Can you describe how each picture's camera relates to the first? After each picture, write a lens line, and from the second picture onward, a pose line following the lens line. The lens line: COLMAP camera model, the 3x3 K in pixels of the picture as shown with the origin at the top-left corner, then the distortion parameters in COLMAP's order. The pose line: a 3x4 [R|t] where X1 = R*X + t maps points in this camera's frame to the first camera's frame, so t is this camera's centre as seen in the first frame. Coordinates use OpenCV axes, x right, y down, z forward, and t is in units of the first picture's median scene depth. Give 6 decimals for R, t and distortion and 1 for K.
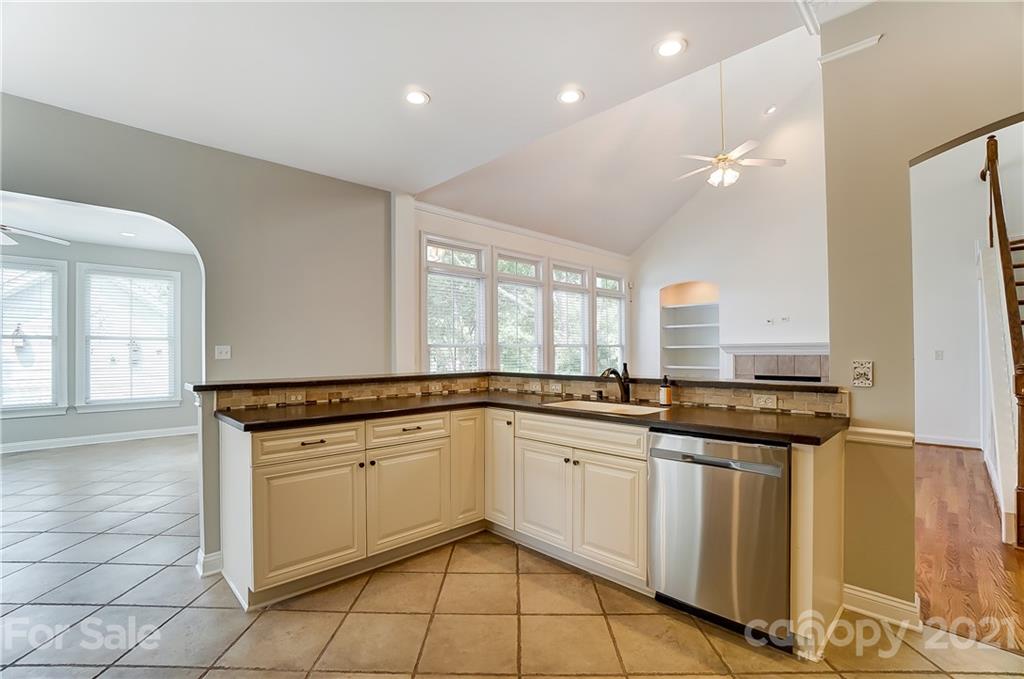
lens RADIAL K [[454.3, 0, 521.3], [0, 454.3, 347.0], [0, 0, 1]] dist [-0.011223, 0.000196]
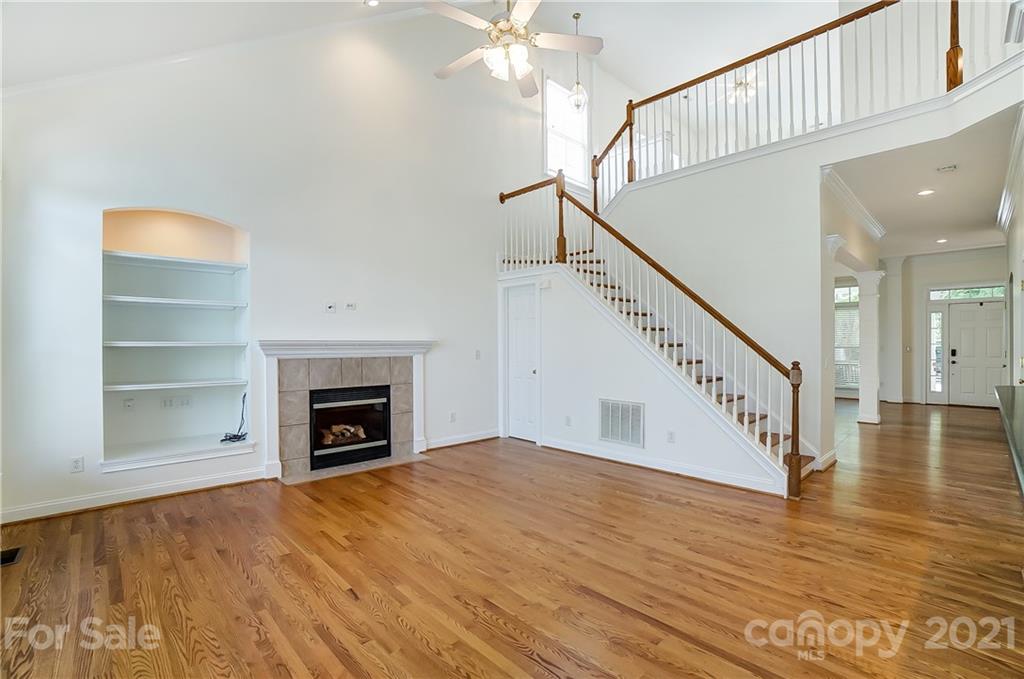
lens RADIAL K [[462.6, 0, 507.5], [0, 462.6, 348.2], [0, 0, 1]] dist [-0.067300, 0.023955]
pose [[0.055332, -0.000044, 0.998468, -0.101659], [-0.005680, 0.999984, 0.000359, 0.001668], [-0.998452, -0.005691, 0.055331, 0.666009]]
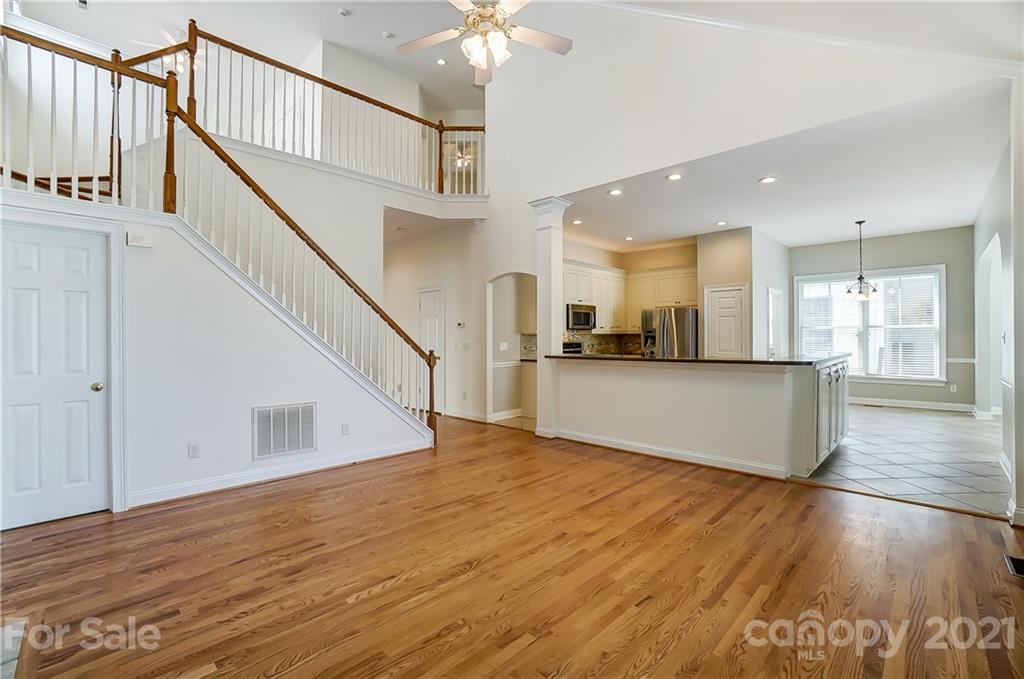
lens RADIAL K [[450.4, 0, 507.2], [0, 450.4, 335.5], [0, 0, 1]] dist [-0.065145, 0.022221]
pose [[-0.999857, 0.013145, 0.010608, 0.289119], [0.013032, 0.999859, -0.010637, 0.001042], [-0.010746, -0.010497, -0.999887, 1.078754]]
